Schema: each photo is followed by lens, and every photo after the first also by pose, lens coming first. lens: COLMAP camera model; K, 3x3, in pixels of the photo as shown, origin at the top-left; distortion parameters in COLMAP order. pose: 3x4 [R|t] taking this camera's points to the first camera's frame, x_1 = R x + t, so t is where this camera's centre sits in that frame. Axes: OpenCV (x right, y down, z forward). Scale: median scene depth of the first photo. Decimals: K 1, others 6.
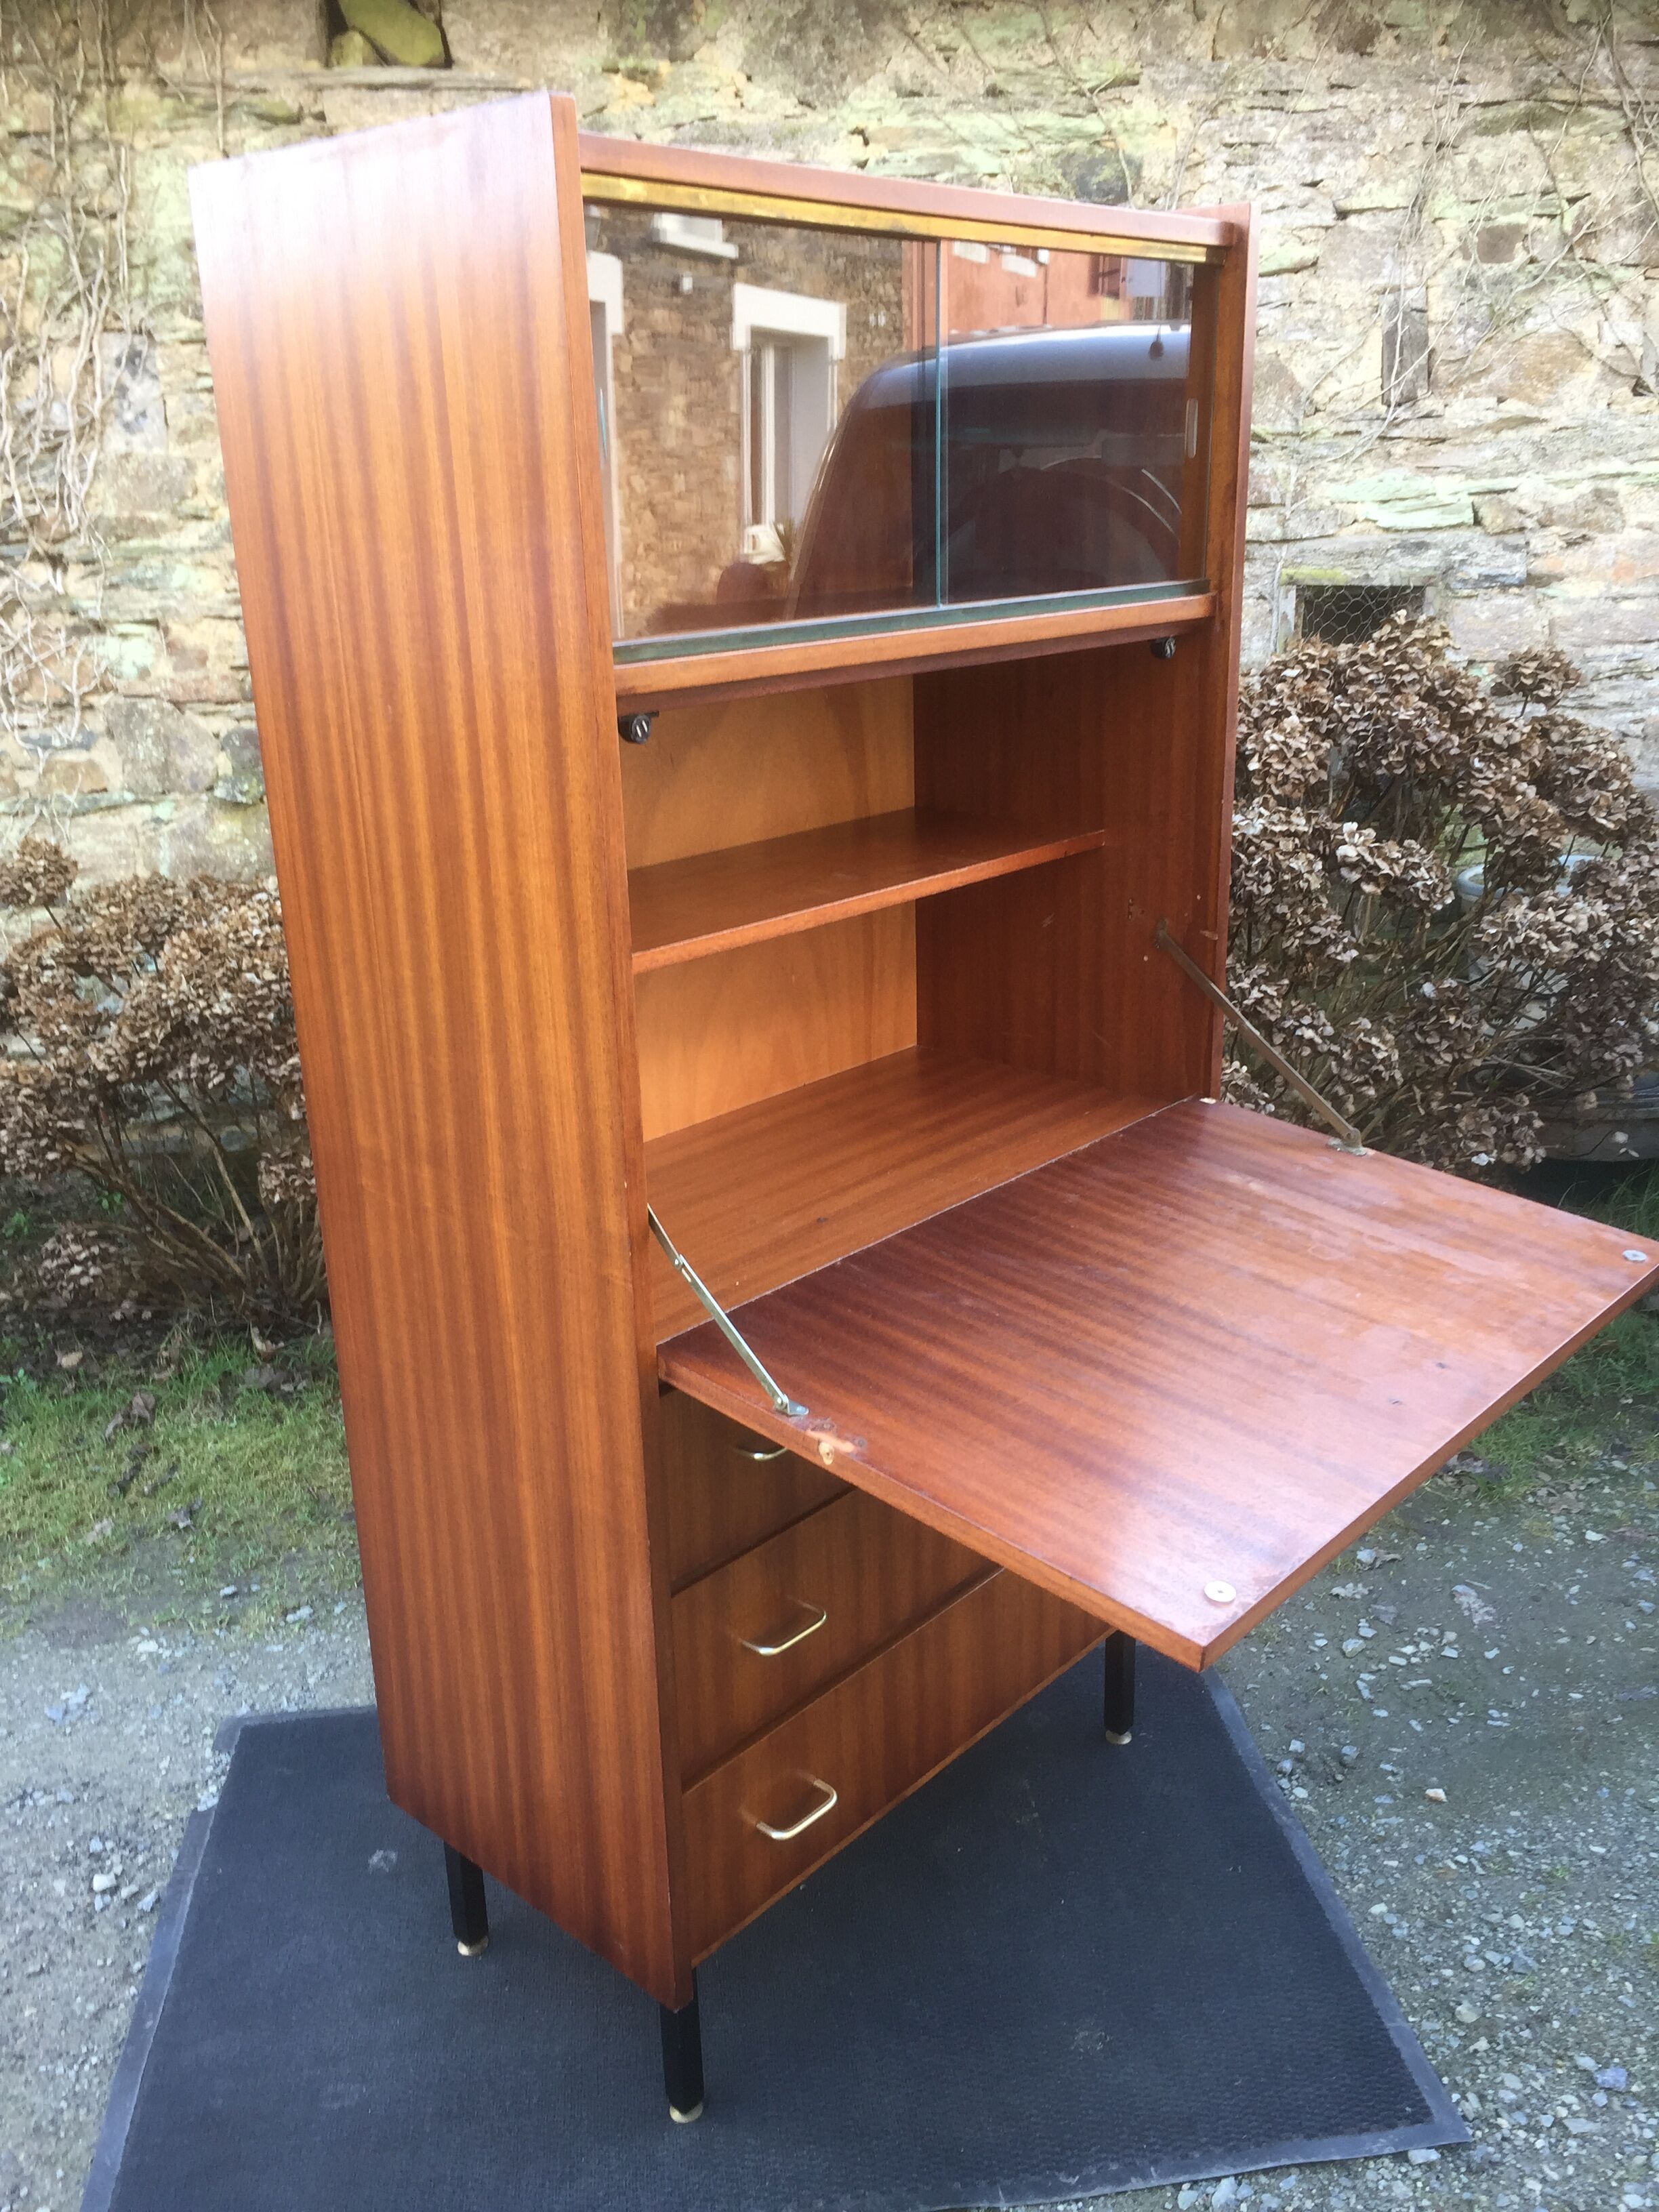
lens RADIAL K [[1888.1, 0, 842.4], [0, 1888.1, 1120.7], [0, 0, 1]] dist [0.075527, -0.100392]
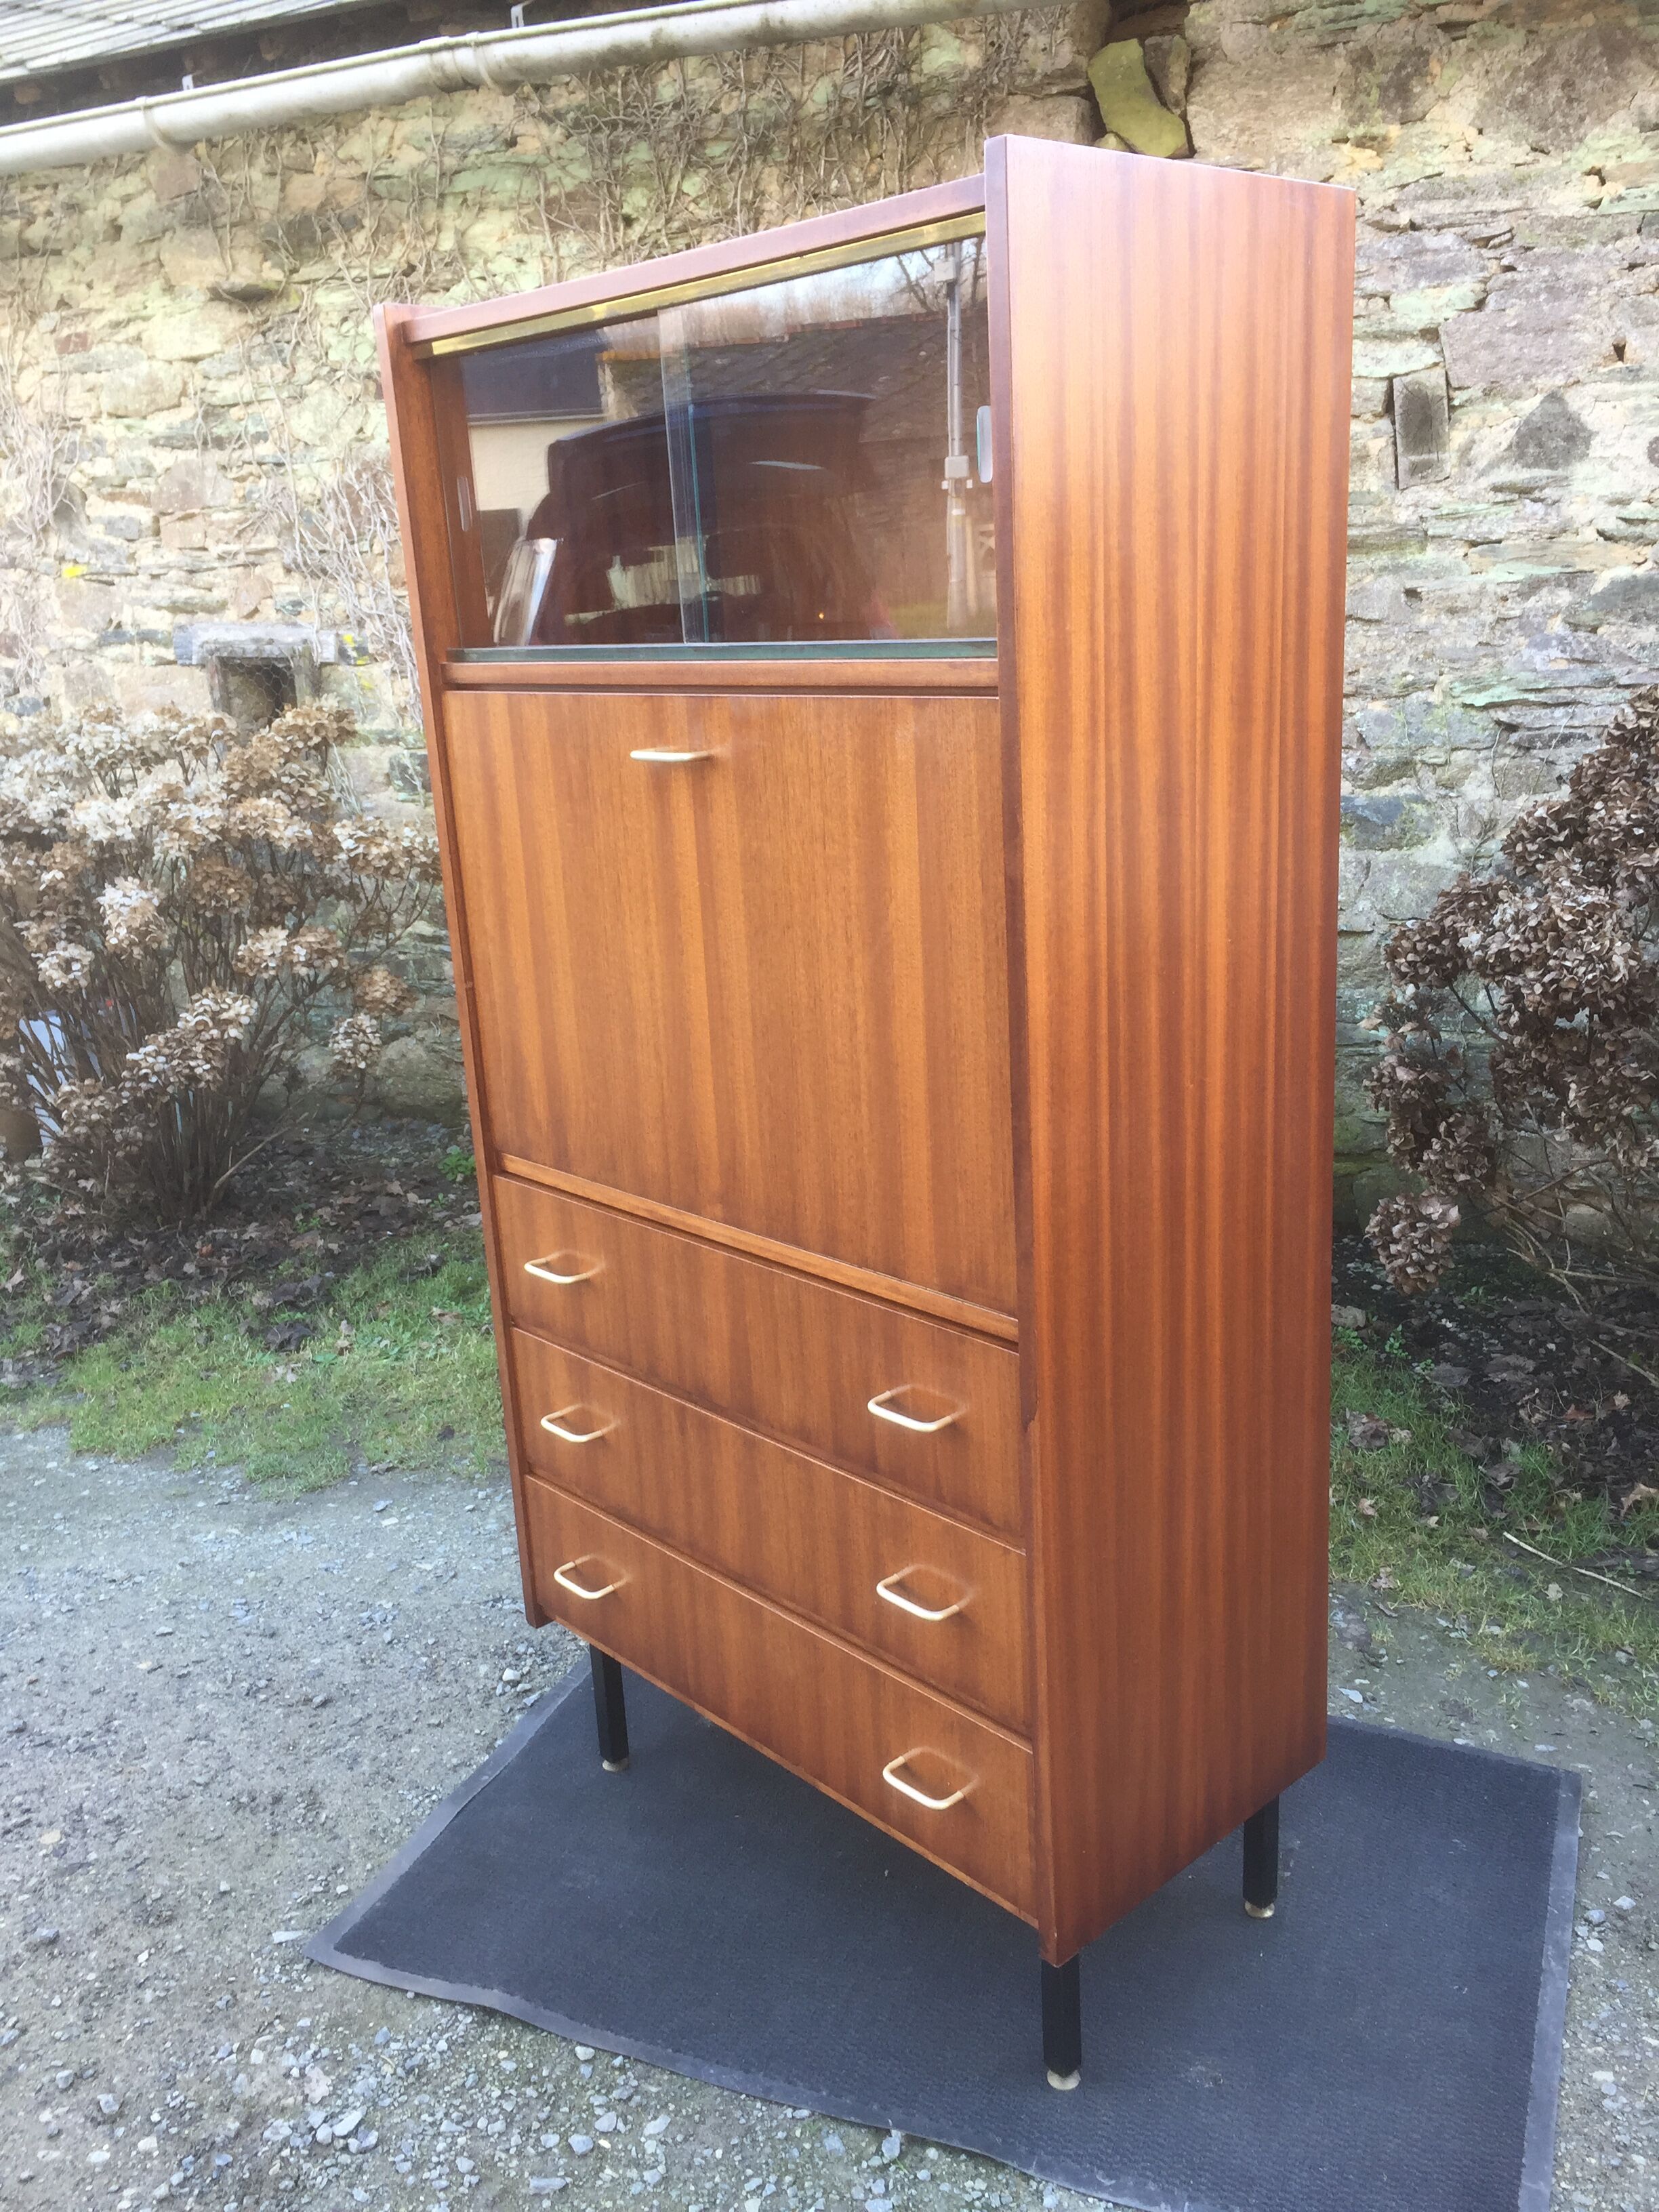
lens RADIAL K [[1888.1, 0, 808.3], [0, 1888.1, 1119.1], [0, 0, 1]] dist [0.075527, -0.100392]
pose [[0.865051, 0.128875, -0.484849, 0.199571], [-0.145275, 0.989384, 0.003788, 0.009302], [0.480190, 0.067159, 0.874590, -0.001970]]
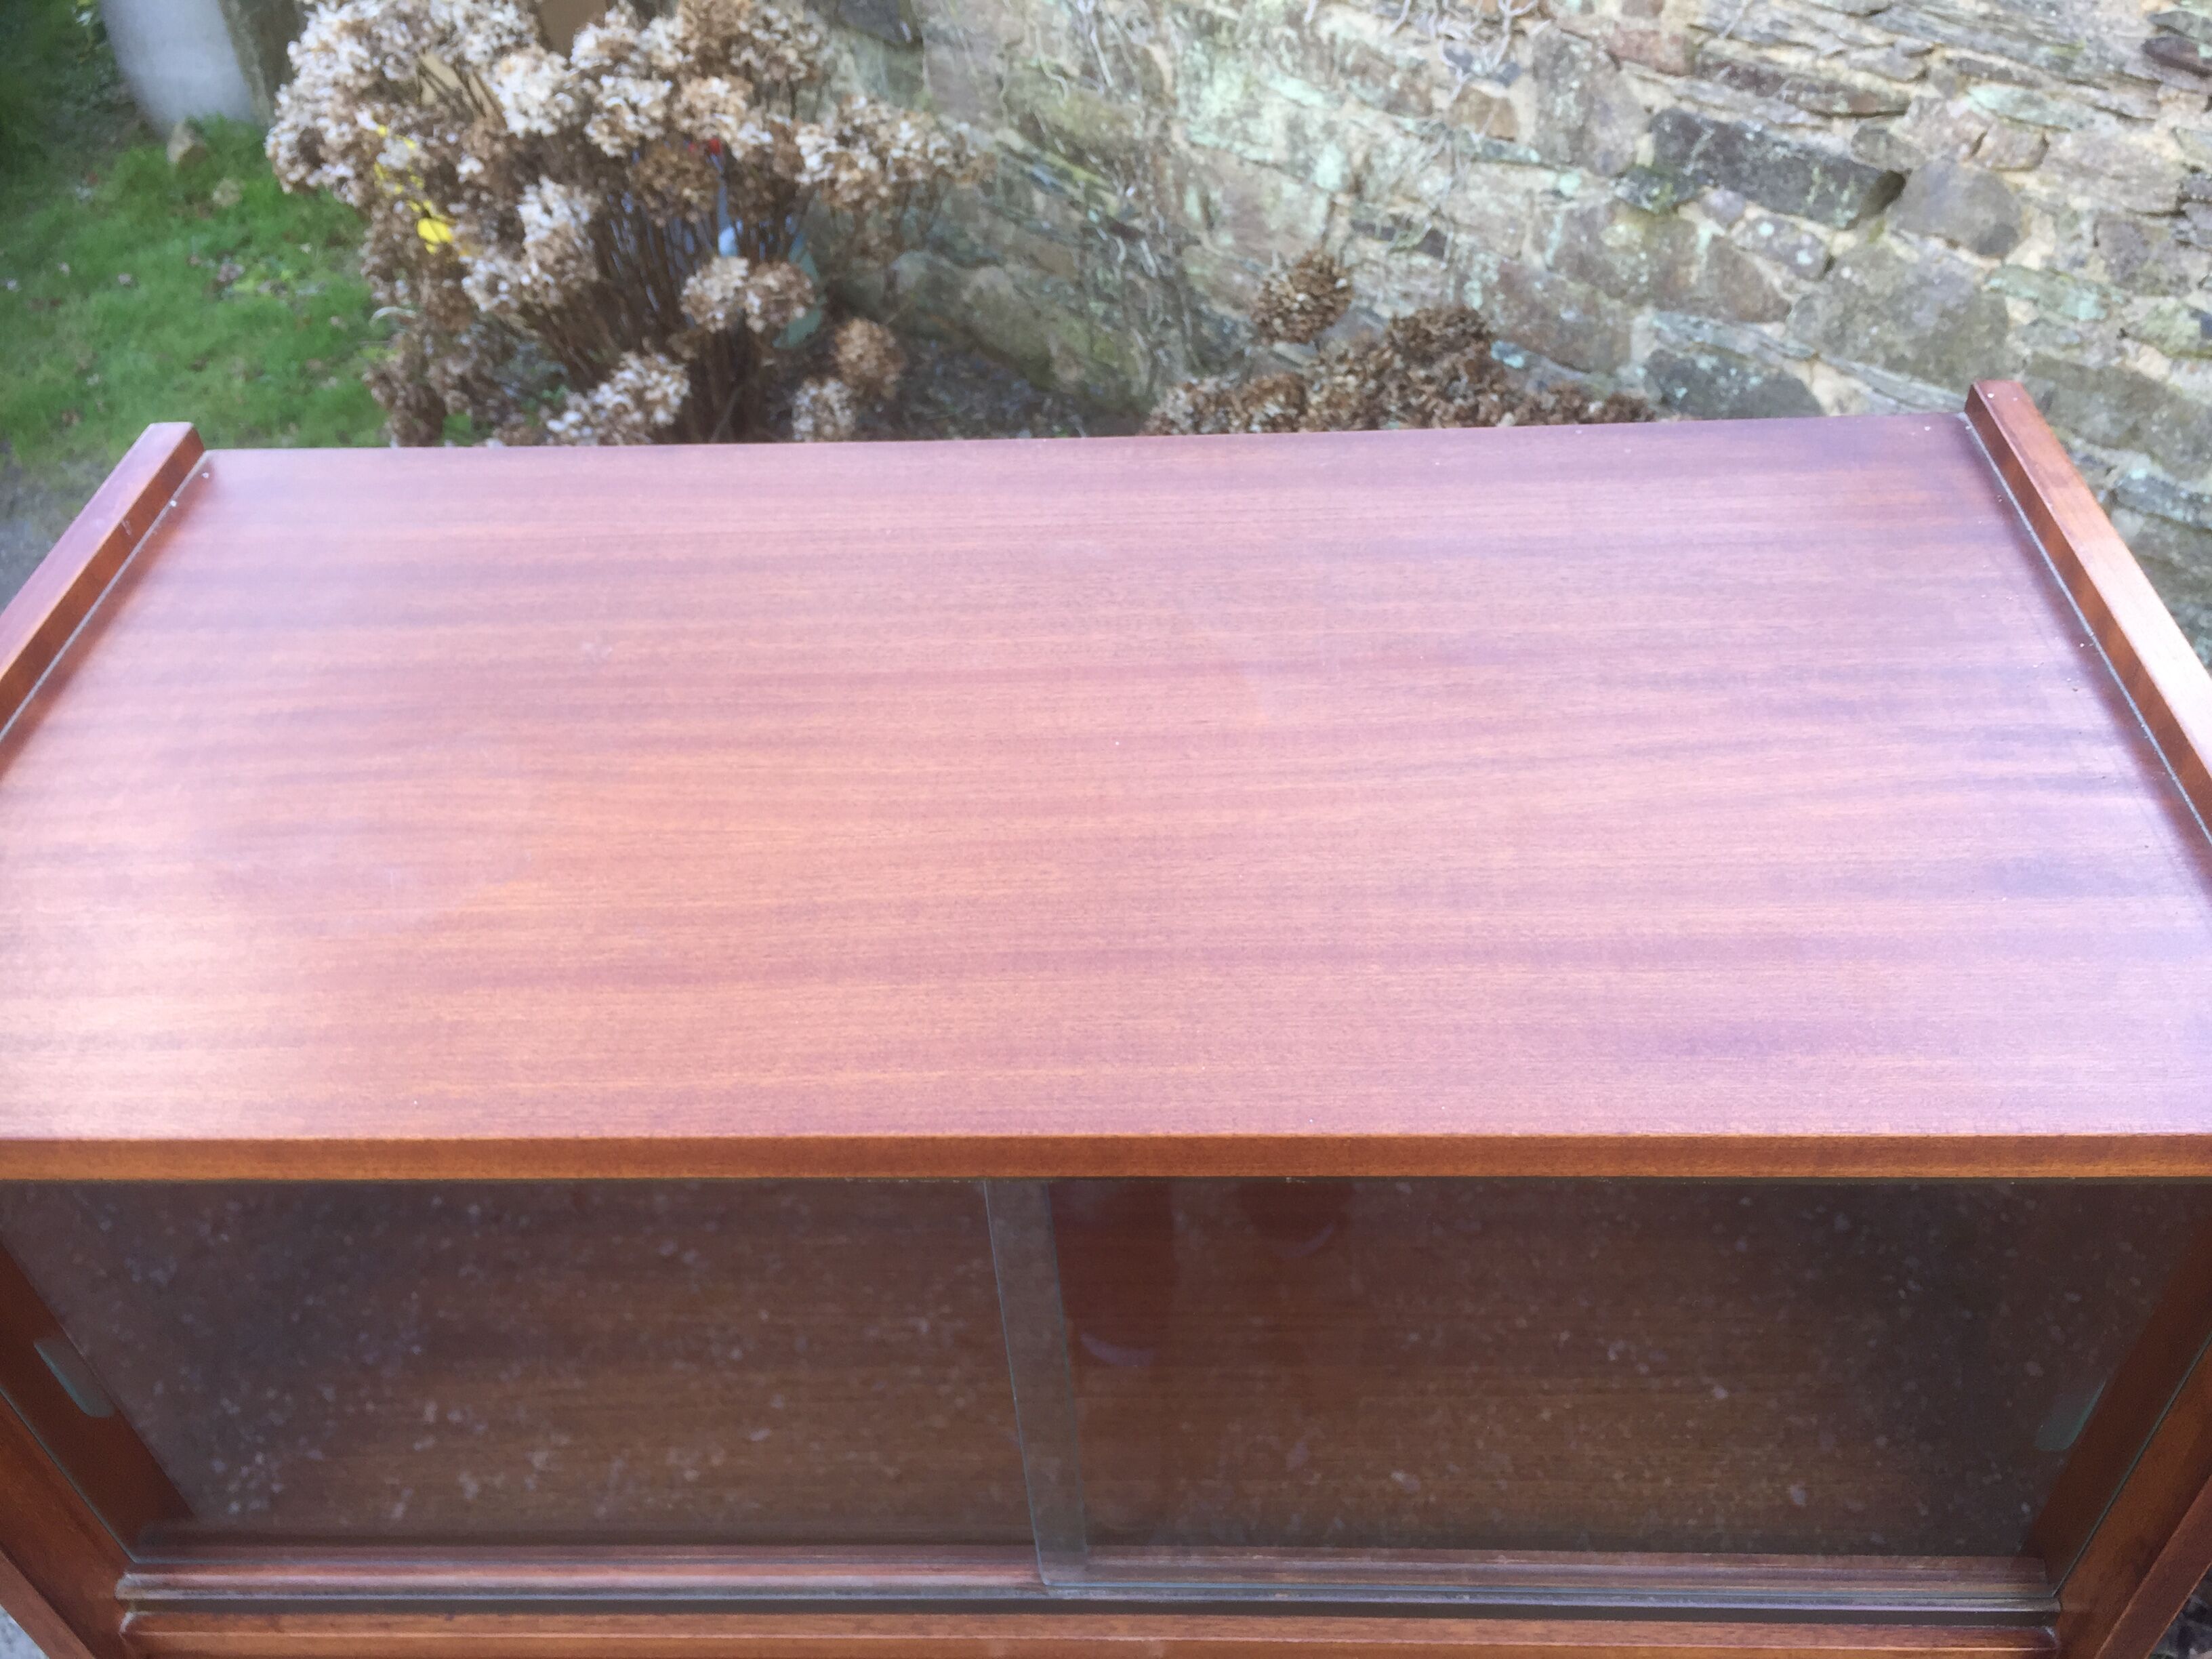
lens RADIAL K [[1888.1, 0, 1074.2], [0, 1888.1, 848.3], [0, 0, 1]] dist [0.075527, -0.100392]
pose [[0.641403, 0.505892, -0.576780, 0.112514], [-0.212801, 0.839608, 0.499774, -0.317227], [0.737101, -0.197817, 0.646182, 0.333965]]
